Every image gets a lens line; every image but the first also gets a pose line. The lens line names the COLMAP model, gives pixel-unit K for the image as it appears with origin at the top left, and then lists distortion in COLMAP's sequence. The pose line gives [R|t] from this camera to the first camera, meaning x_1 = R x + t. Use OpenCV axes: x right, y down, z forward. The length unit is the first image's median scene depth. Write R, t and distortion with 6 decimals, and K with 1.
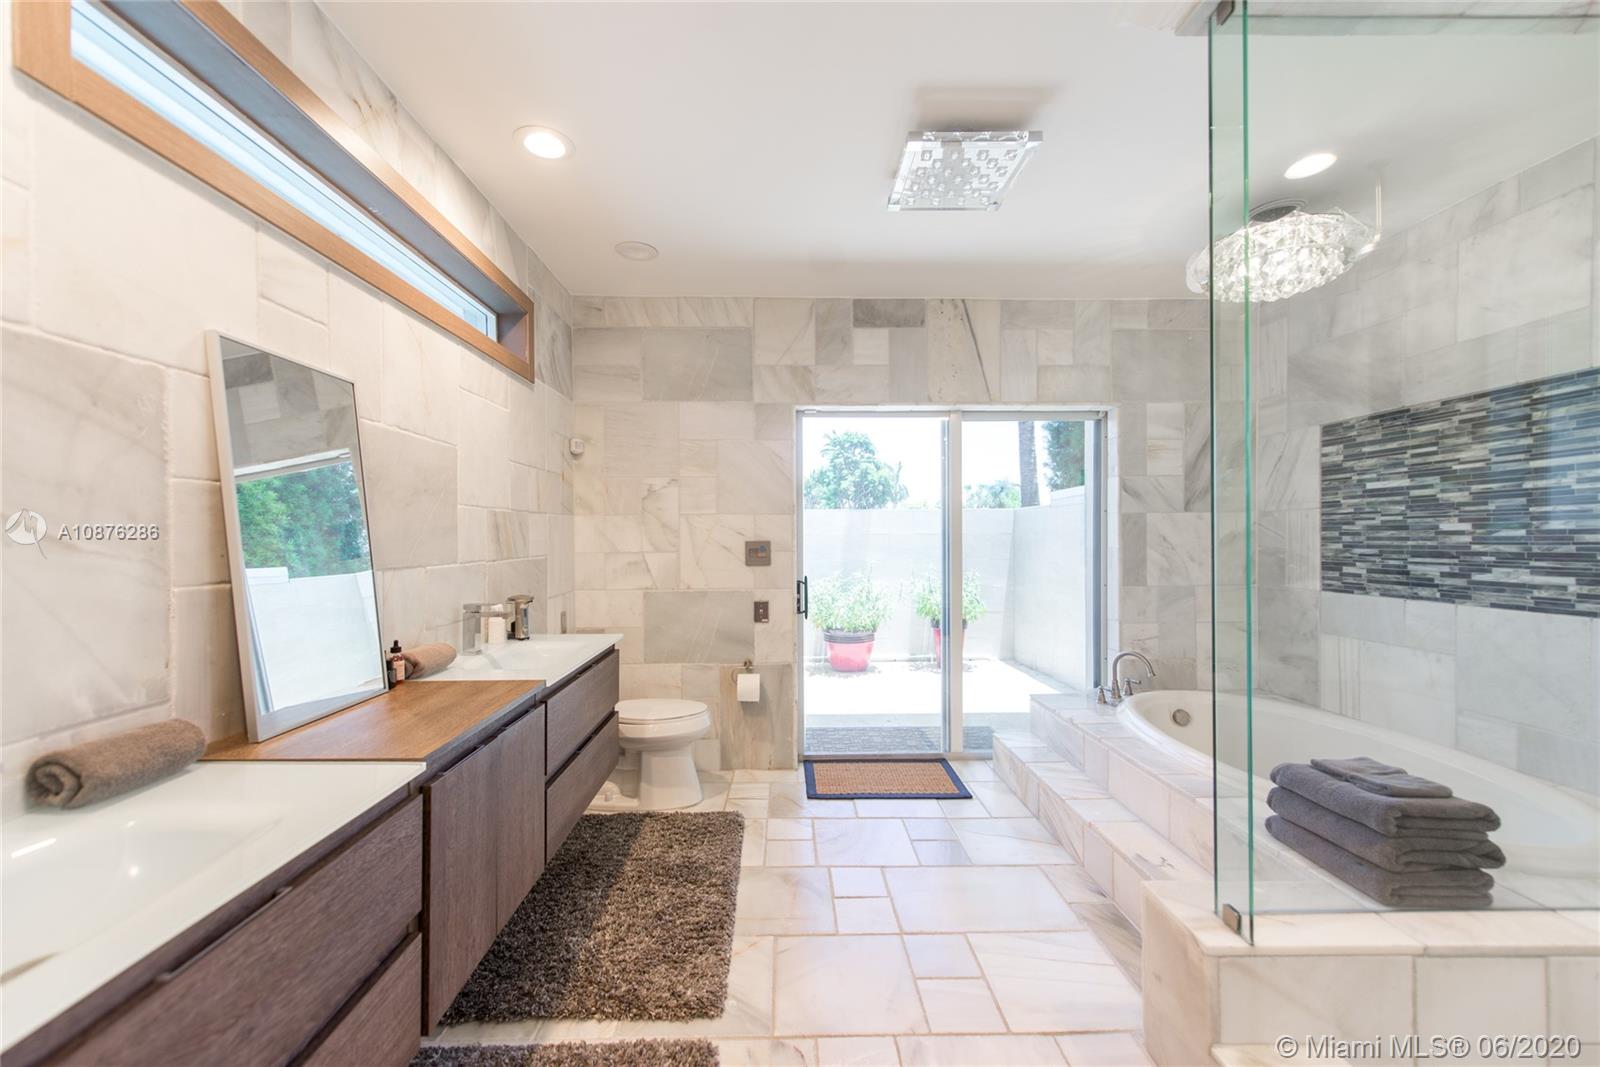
lens RADIAL K [[625.4, 0, 790.5], [0, 625.4, 538.2], [0, 0, 1]] dist [0.018099, -0.005636]
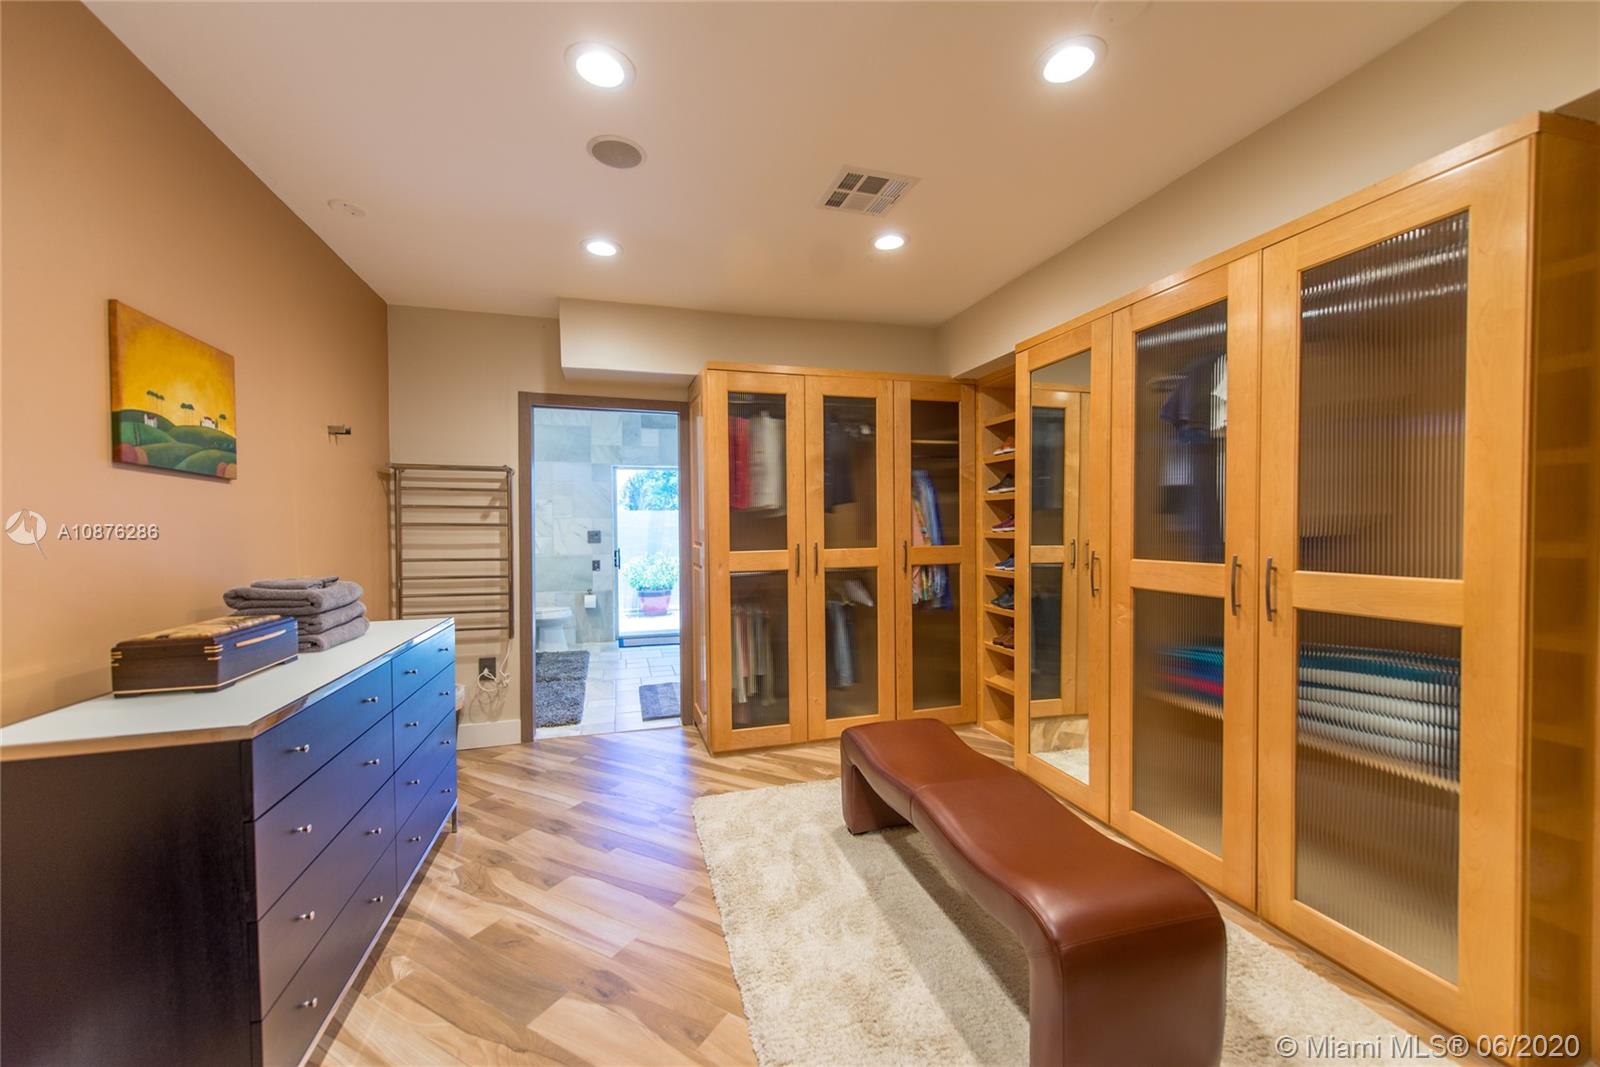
lens RADIAL K [[625.4, 0, 790.5], [0, 625.4, 538.2], [0, 0, 1]] dist [0.018099, -0.005636]
pose [[0.966118, -0.008275, 0.257968, 0.039801], [0.004944, 0.999896, 0.013559, 0.003680], [-0.258054, -0.011824, 0.966058, -1.149230]]
